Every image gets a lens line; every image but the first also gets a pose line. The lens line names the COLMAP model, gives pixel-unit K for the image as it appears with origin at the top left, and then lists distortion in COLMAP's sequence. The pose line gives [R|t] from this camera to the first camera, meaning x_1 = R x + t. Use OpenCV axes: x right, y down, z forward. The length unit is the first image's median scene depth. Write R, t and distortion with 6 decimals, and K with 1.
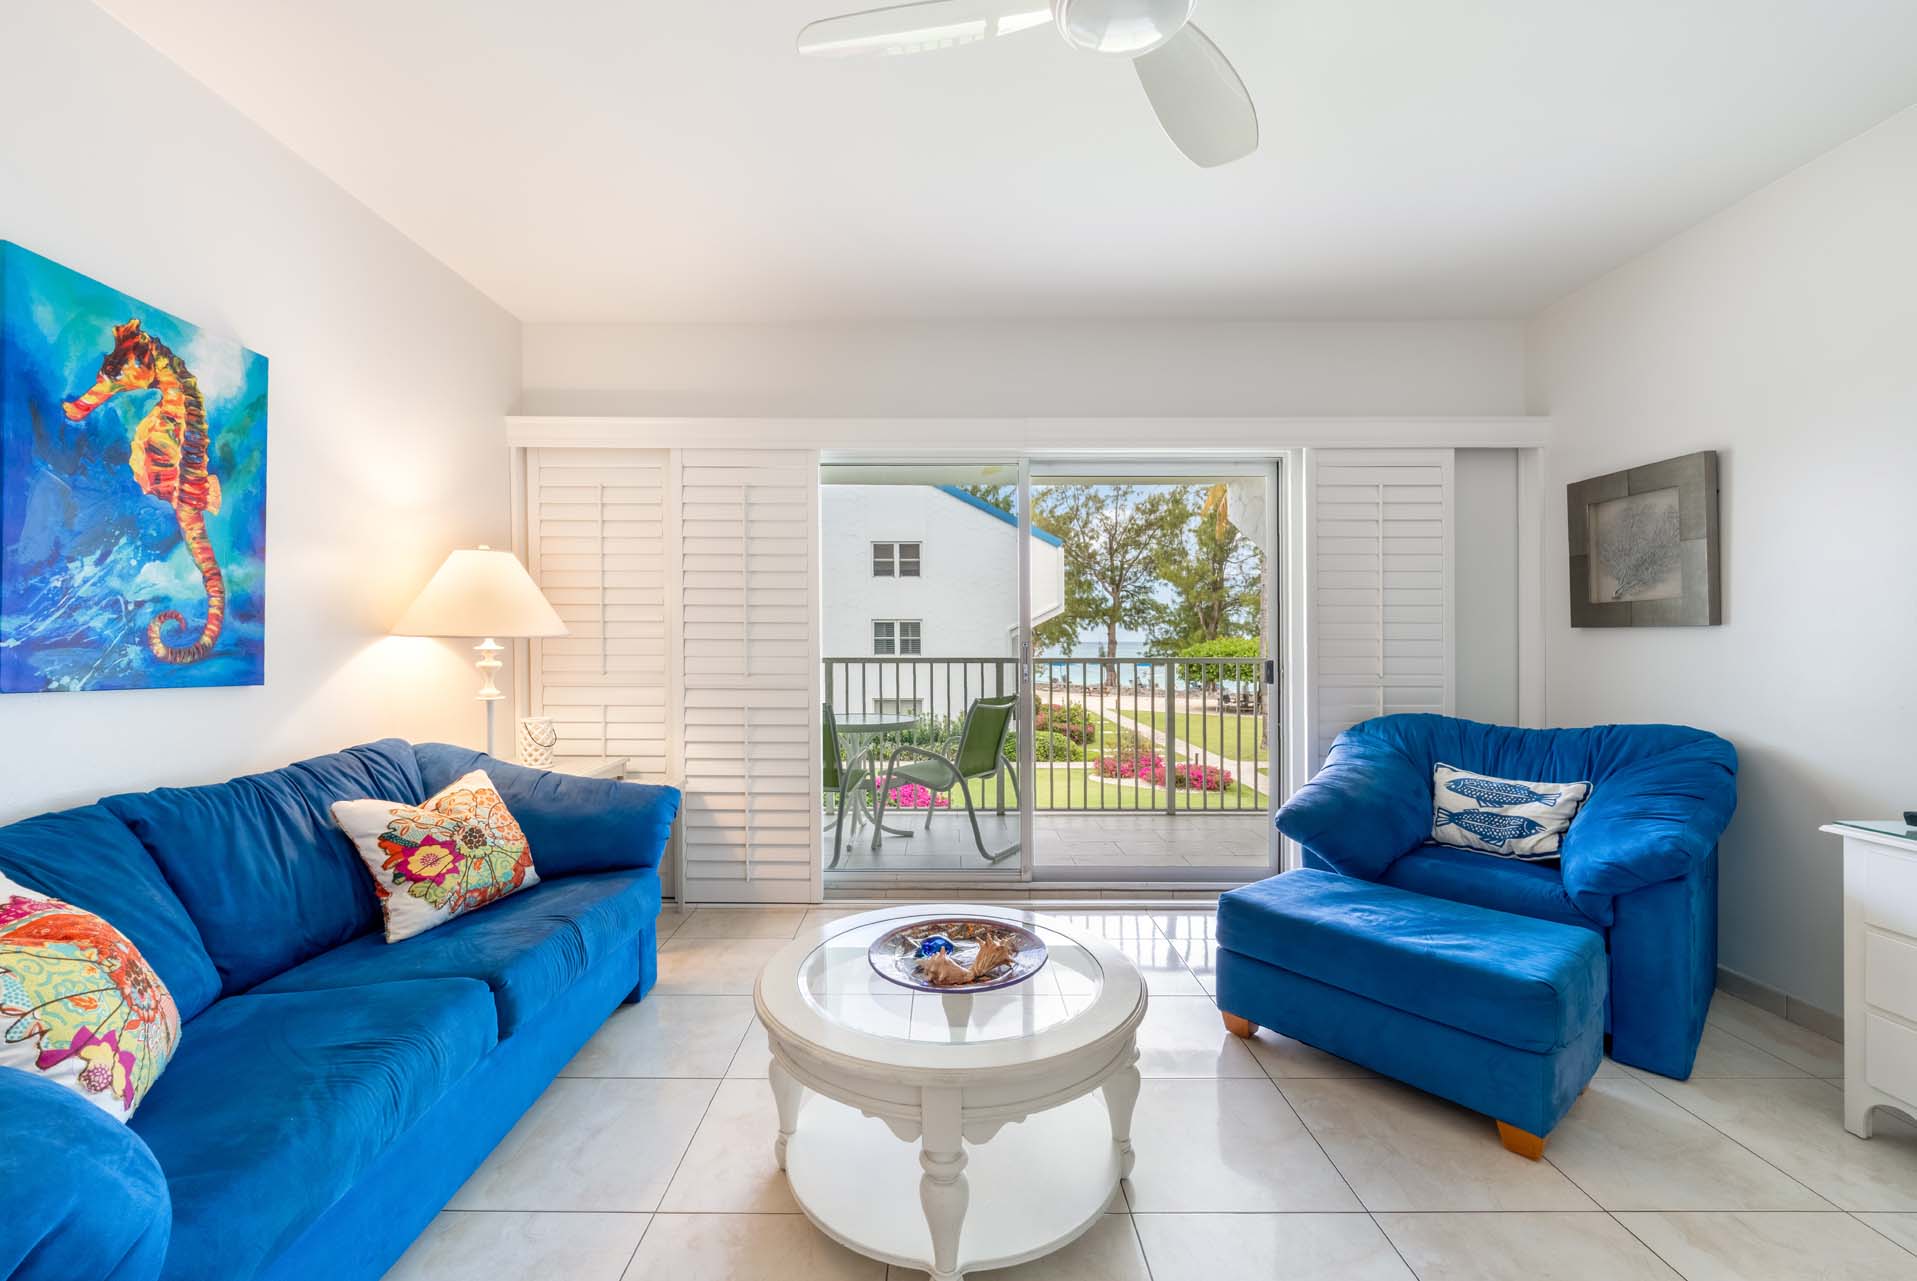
lens RADIAL K [[787.5, 0, 946.6], [0, 787.5, 643.7], [0, 0, 1]] dist [0.003677, -0.001446]
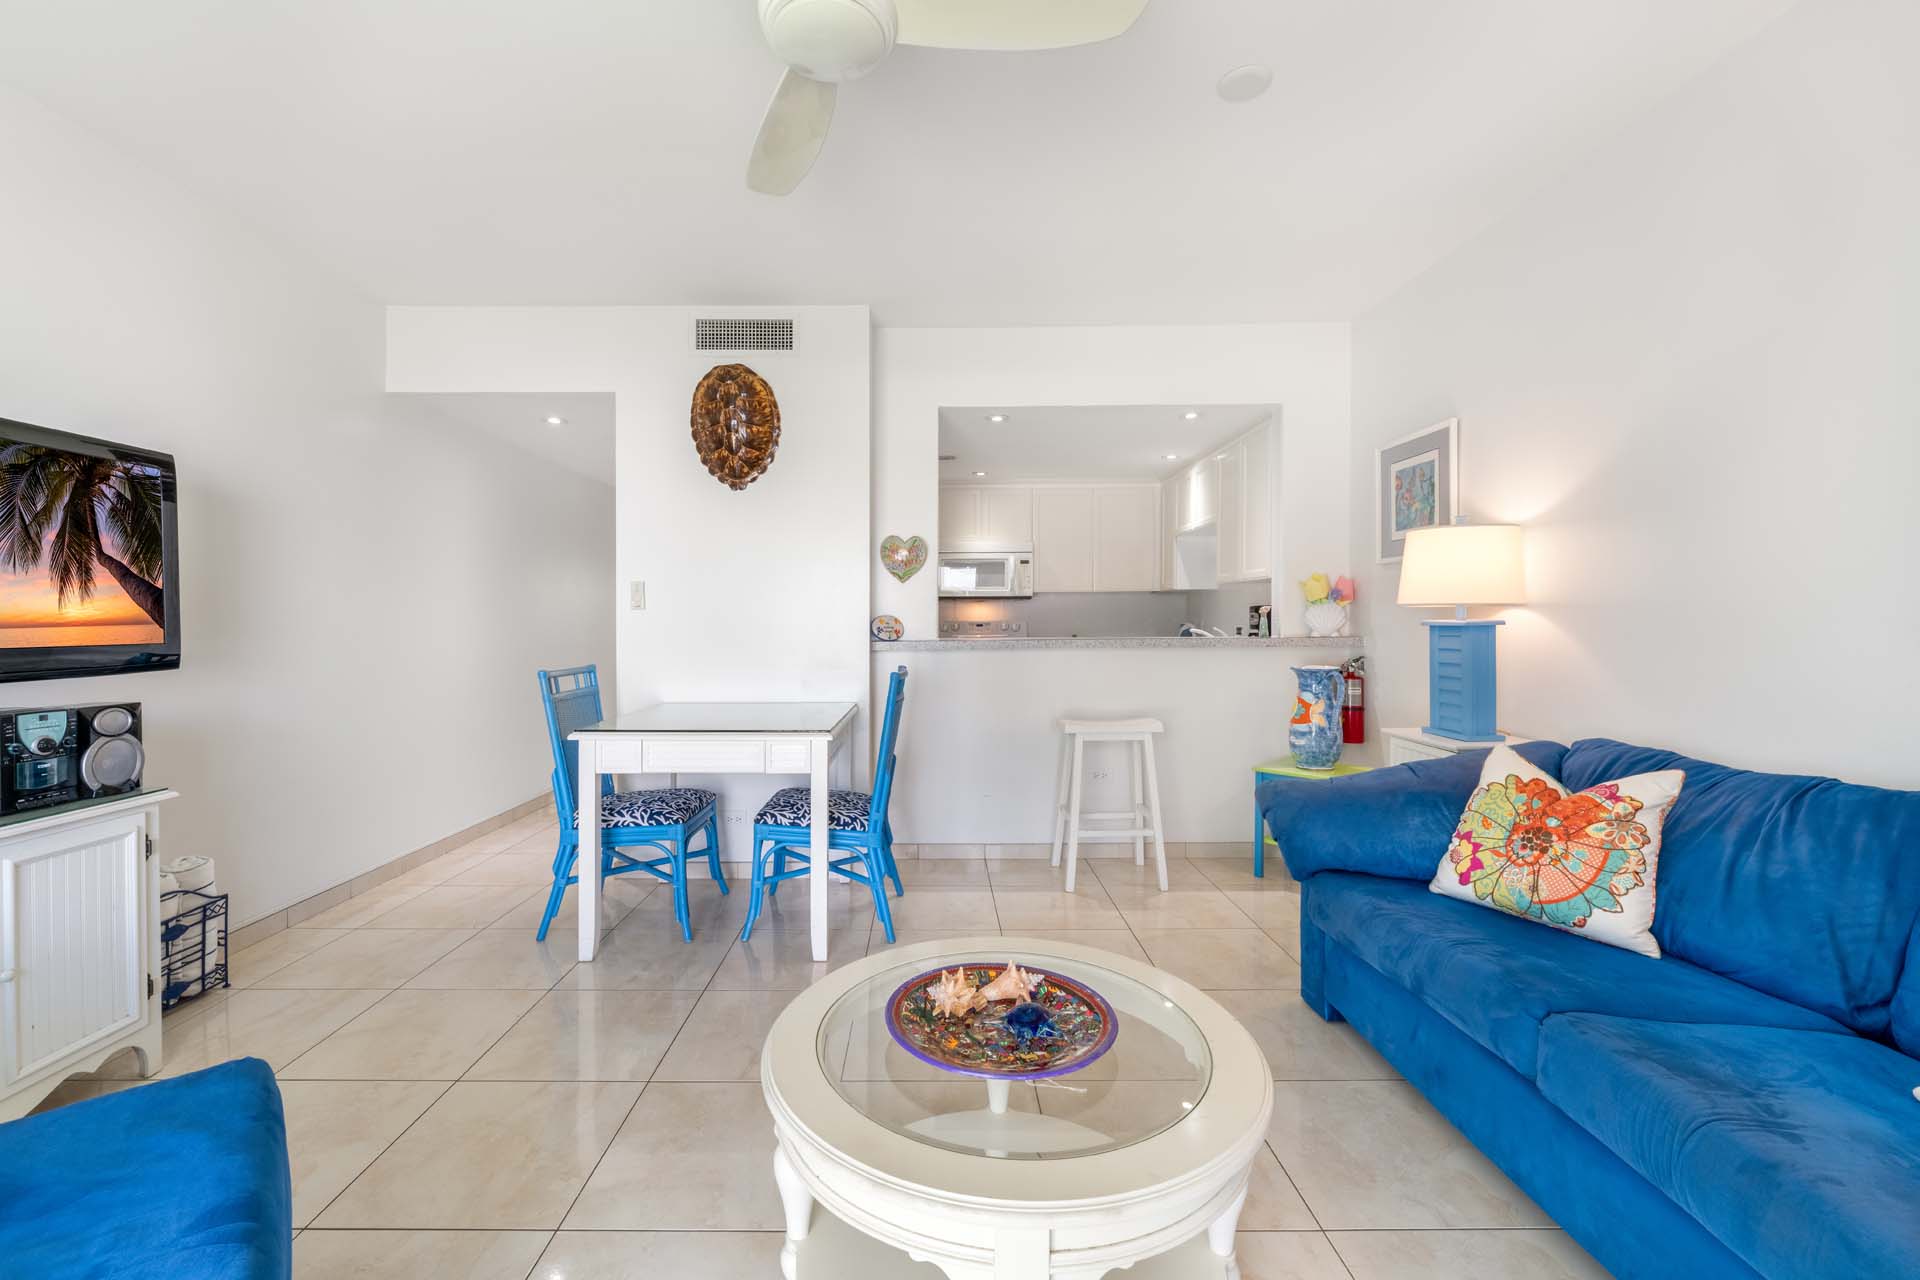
lens RADIAL K [[788.7, 0, 880.4], [0, 788.7, 628.0], [0, 0, 1]] dist [0.003677, -0.001446]
pose [[-0.999670, 0.007444, 0.024606, 0.078119], [0.007516, 0.999968, 0.002810, 0.005693], [-0.024584, 0.002994, -0.999693, 1.167170]]
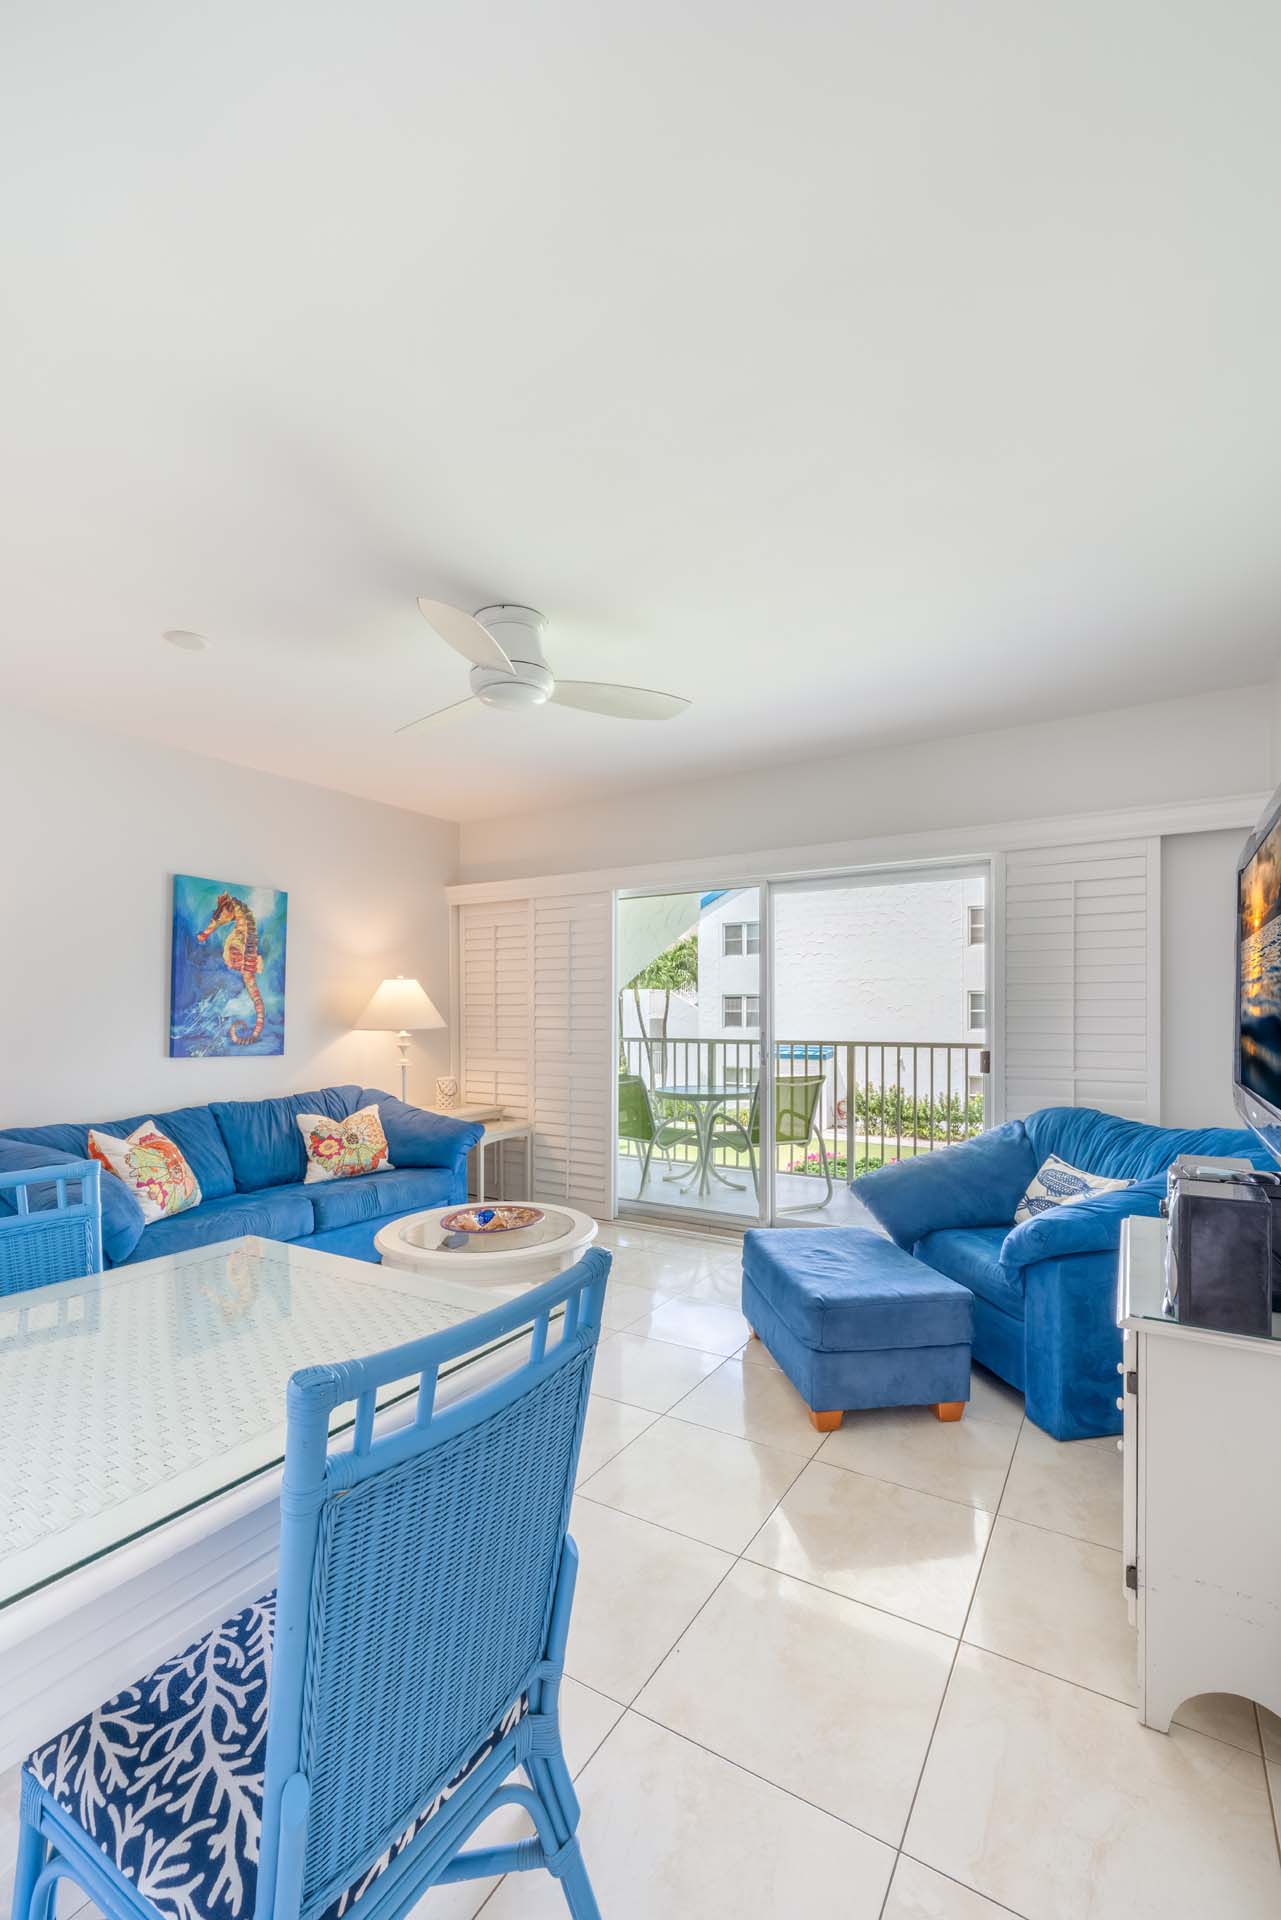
lens RADIAL K [[810.1, 0, 638.4], [0, 810.1, 1010.6], [0, 0, 1]] dist [0.004305, -0.001100]
pose [[0.848563, -0.003426, -0.529084, 0.804279], [0.001933, 0.999992, -0.003375, -0.042099], [0.529091, 0.001842, 0.848563, -0.228256]]
